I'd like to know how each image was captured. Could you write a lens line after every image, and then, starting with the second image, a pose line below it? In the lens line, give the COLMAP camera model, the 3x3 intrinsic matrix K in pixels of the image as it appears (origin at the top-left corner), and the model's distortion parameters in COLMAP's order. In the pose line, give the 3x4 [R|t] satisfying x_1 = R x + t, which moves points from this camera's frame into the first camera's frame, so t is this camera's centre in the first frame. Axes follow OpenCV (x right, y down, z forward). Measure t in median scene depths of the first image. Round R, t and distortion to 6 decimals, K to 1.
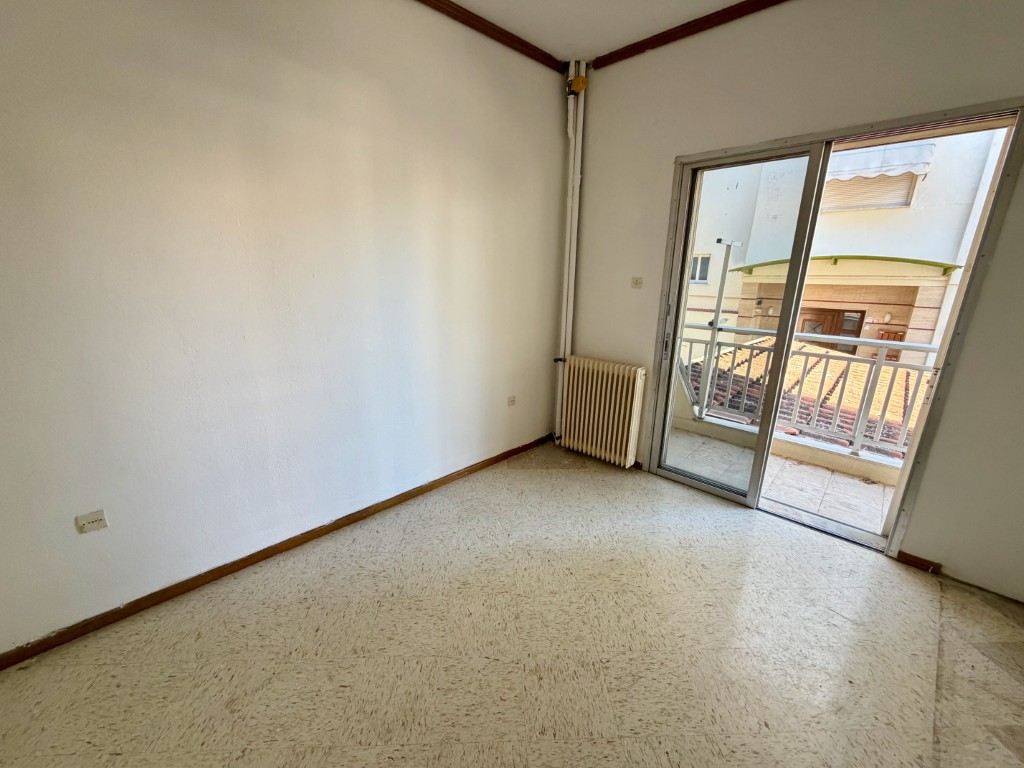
lens RADIAL K [[407.9, 0, 509.8], [0, 407.9, 383.8], [0, 0, 1]] dist [0.000705, -0.000201]
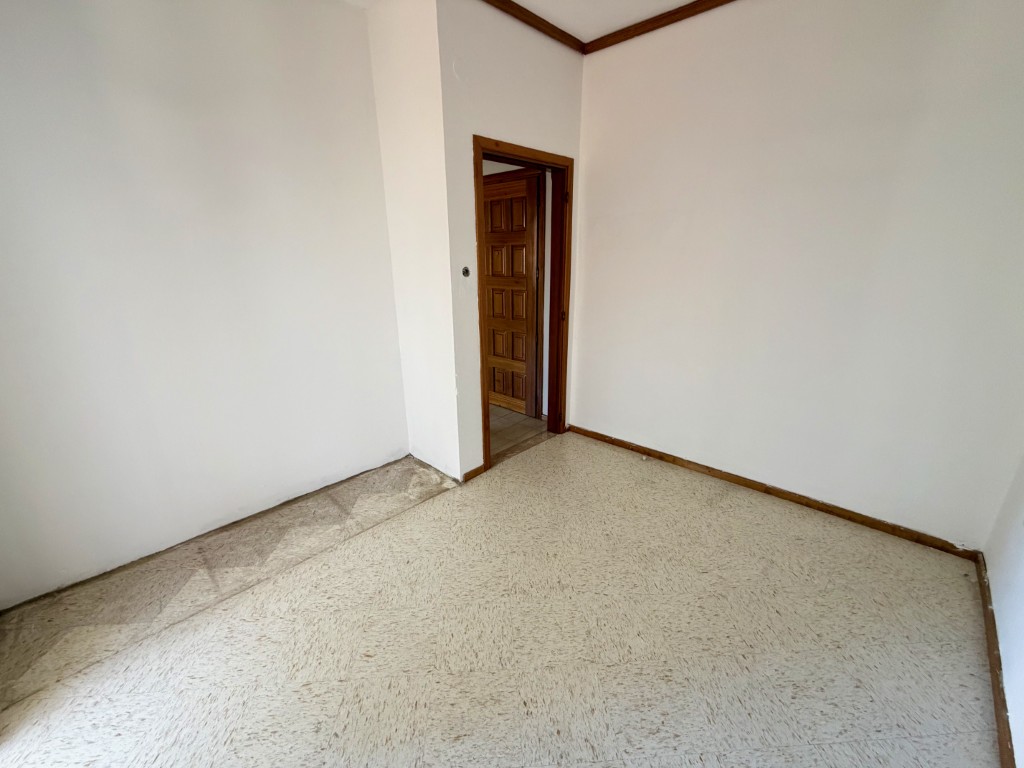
lens RADIAL K [[407.9, 0, 509.8], [0, 407.9, 383.8], [0, 0, 1]] dist [0.000705, -0.000201]
pose [[-0.999680, 0.009870, -0.023306, 0.224145], [-0.004688, 0.832690, 0.553720, -0.443914], [0.024872, 0.553652, -0.832377, 1.518956]]
